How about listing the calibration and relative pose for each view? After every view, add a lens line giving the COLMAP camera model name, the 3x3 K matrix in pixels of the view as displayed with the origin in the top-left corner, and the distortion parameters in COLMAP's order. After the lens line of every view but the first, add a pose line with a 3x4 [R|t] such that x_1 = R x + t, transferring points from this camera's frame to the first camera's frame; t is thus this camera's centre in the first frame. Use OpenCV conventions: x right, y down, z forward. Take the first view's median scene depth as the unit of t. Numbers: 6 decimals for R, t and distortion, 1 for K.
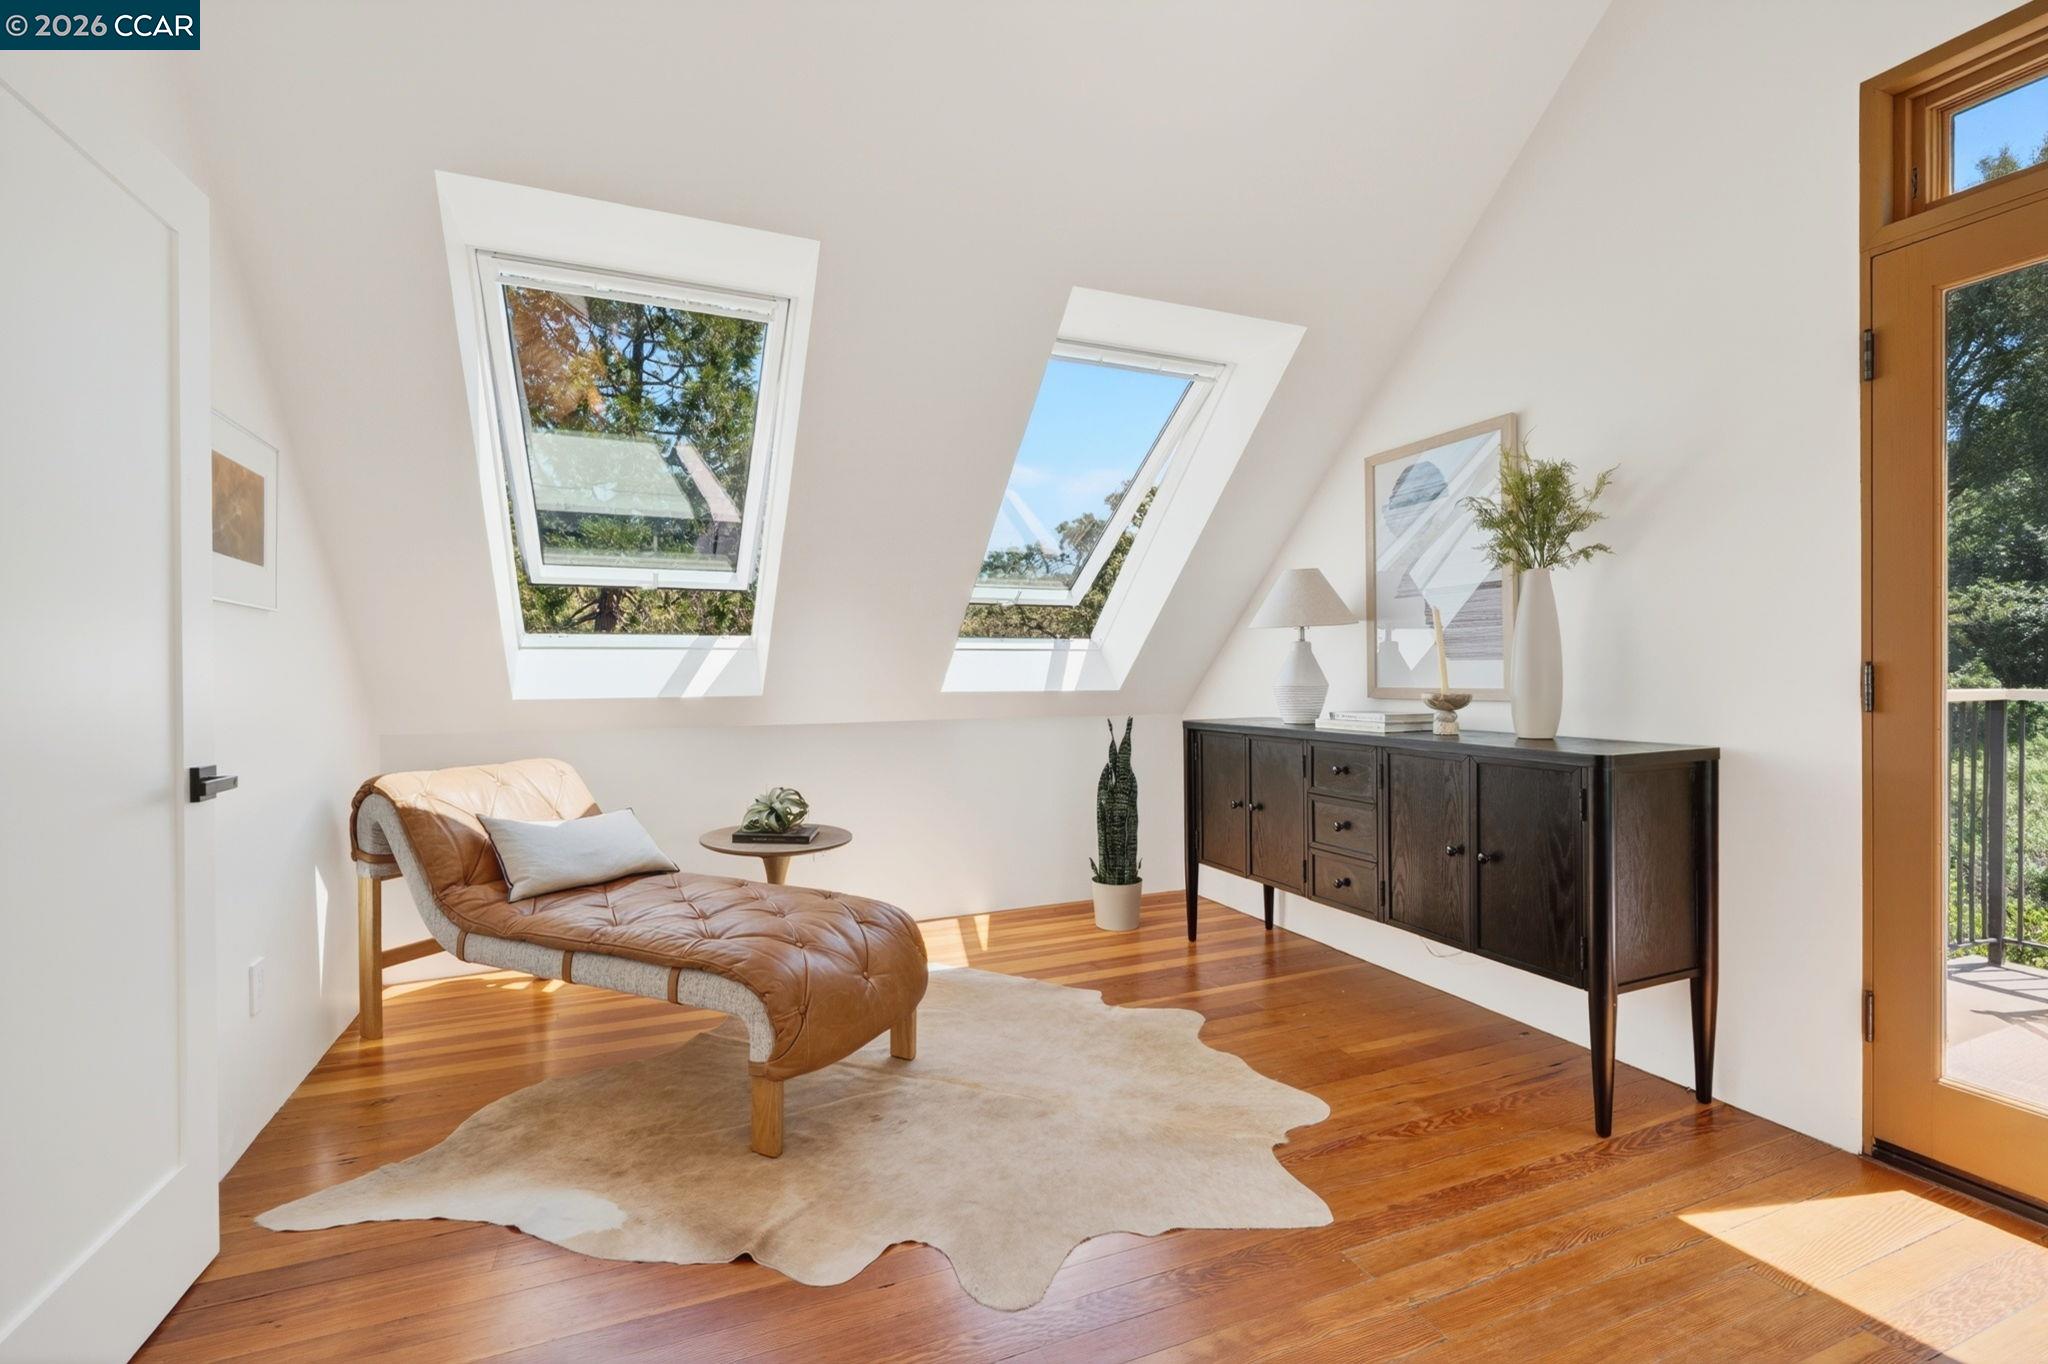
lens RADIAL K [[896.2, 0, 1021.6], [0, 896.2, 682.0], [0, 0, 1]] dist [0.003425, -0.000635]
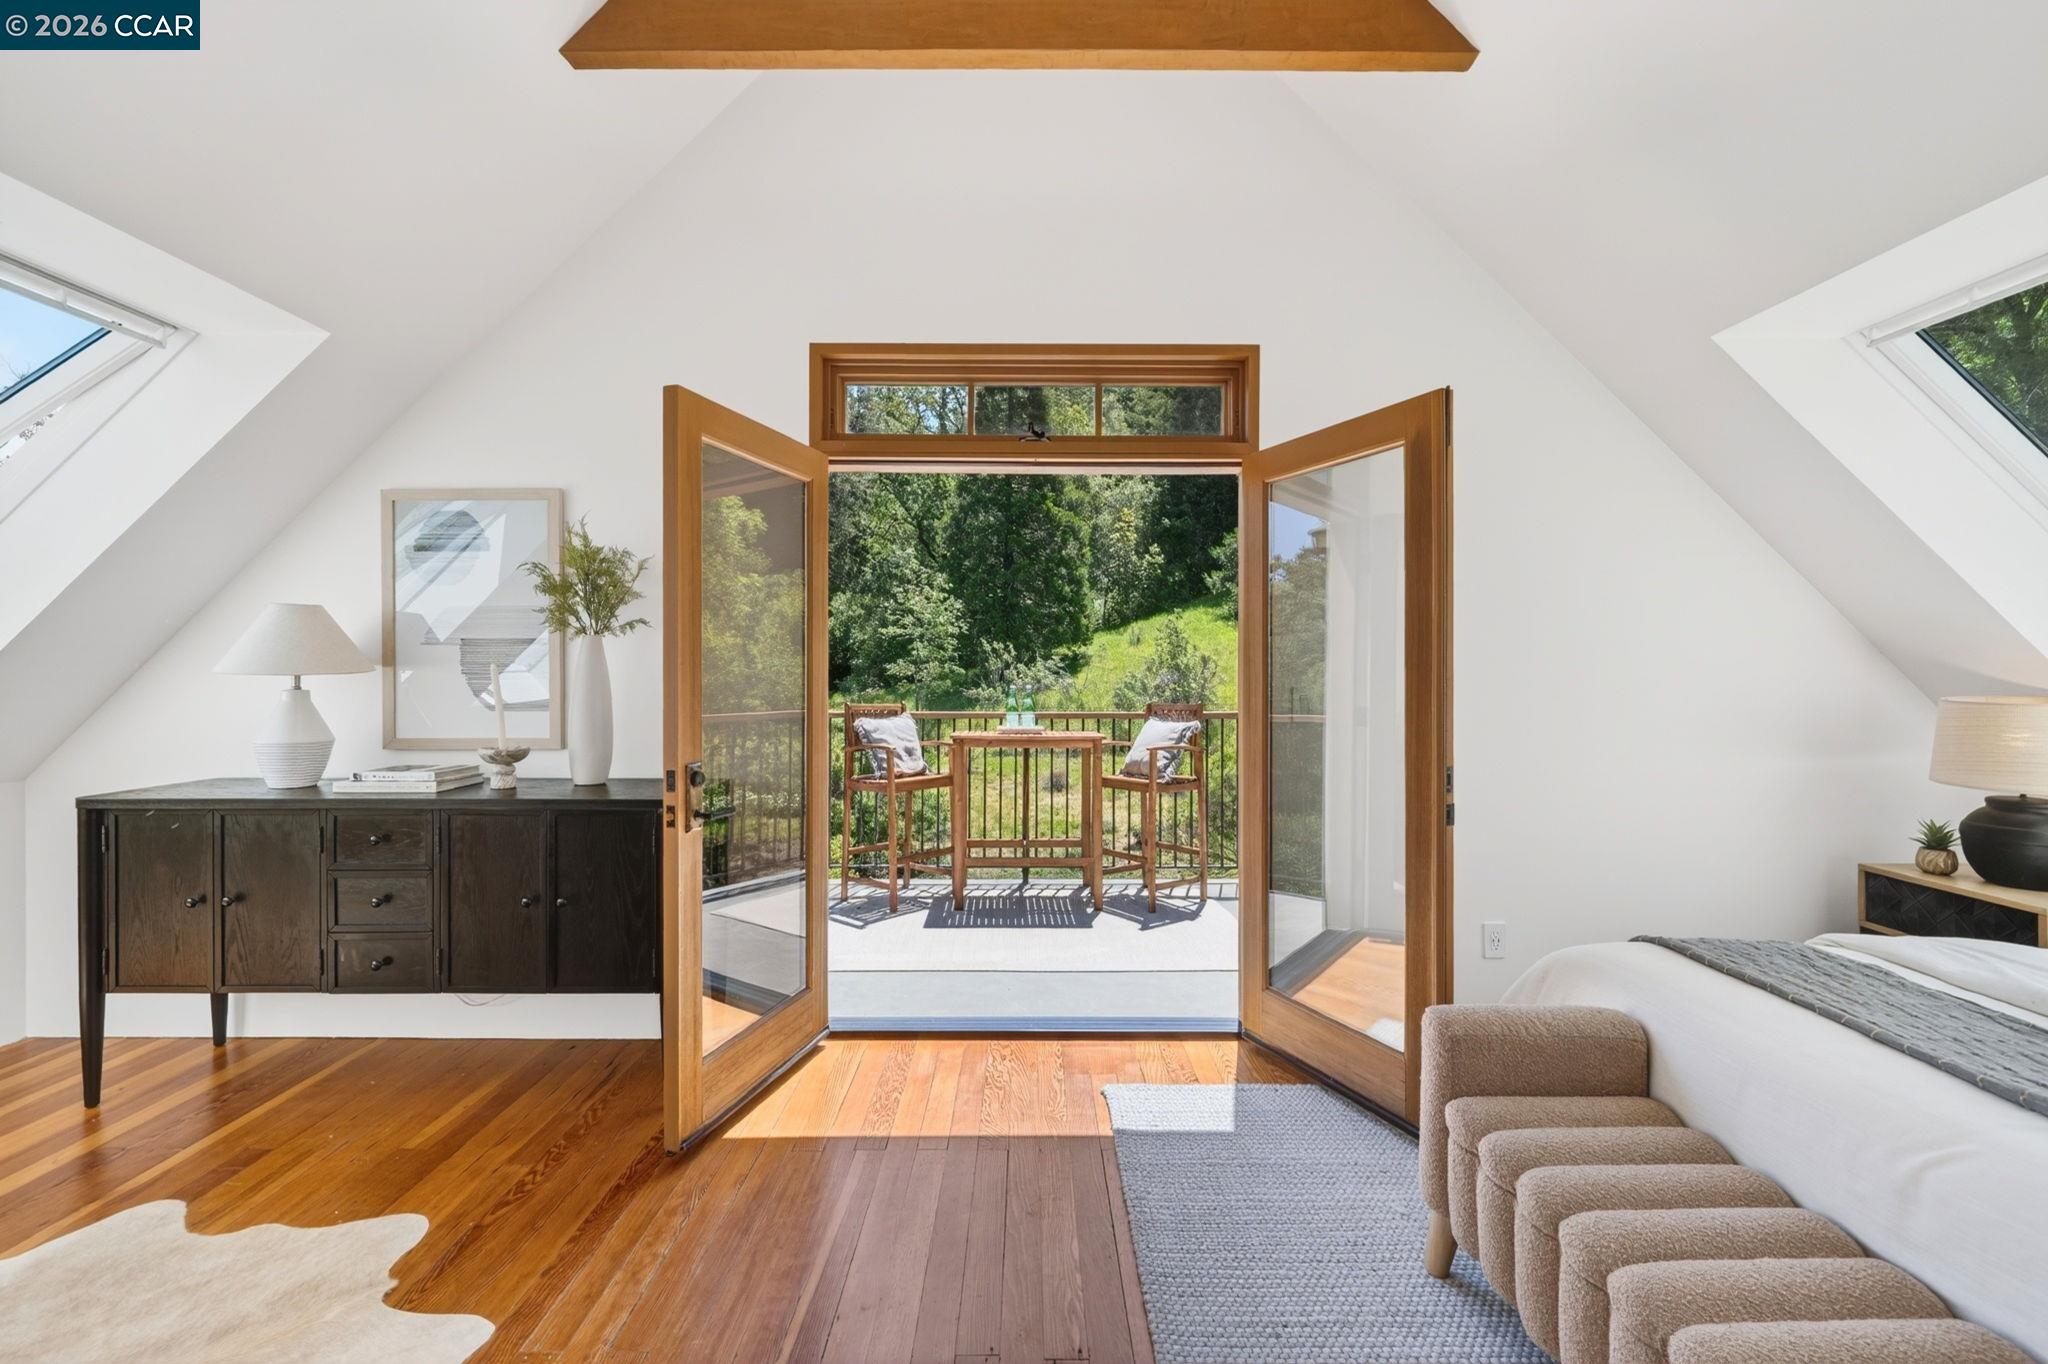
lens RADIAL K [[814.4, 0, 1022.6], [0, 814.4, 683.1], [0, 0, 1]] dist [0.000813, -0.000177]
pose [[0.400760, 0.004861, 0.916170, -0.142956], [0.007133, 0.999939, -0.008425, -0.048813], [-0.916155, 0.009911, 0.400701, 0.078872]]
